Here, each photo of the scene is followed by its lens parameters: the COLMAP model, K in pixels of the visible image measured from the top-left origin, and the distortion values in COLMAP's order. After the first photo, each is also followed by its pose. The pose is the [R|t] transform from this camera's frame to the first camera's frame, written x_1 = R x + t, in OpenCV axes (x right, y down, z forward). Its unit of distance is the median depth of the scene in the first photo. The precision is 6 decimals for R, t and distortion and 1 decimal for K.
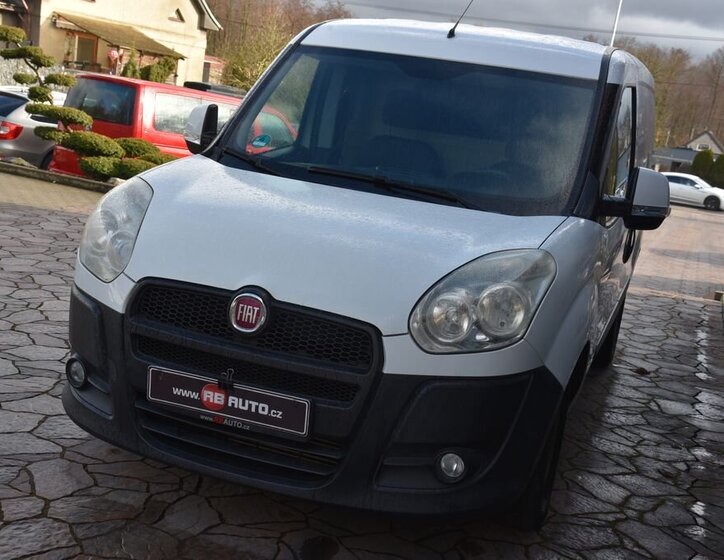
lens RADIAL K [[977.7, 0, 358.9], [0, 977.7, 281.3], [0, 0, 1]] dist [0.112433, 0.000000]
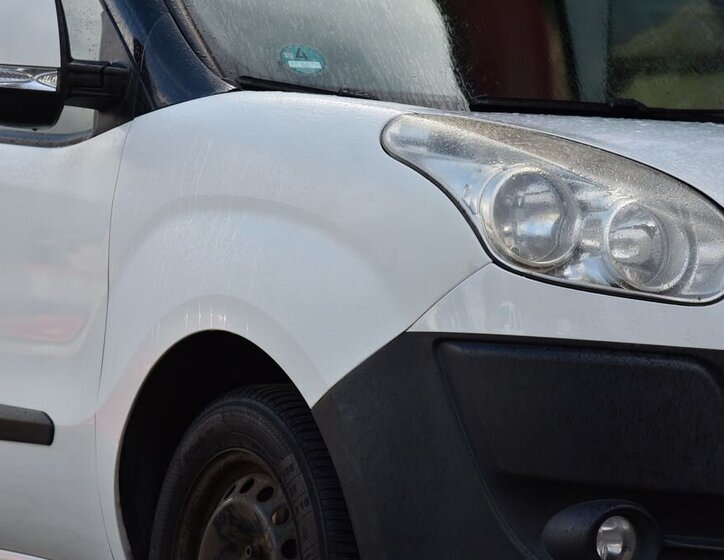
lens RADIAL K [[2631.8, 0, 365.6], [0, 2631.8, 276.3], [0, 0, 1]] dist [1.118136, 0.000000]
pose [[0.626568, -0.098058, 0.773173, -1.387884], [0.214665, 0.975394, -0.050257, 0.018162], [-0.749220, 0.197462, 0.632200, 0.380688]]
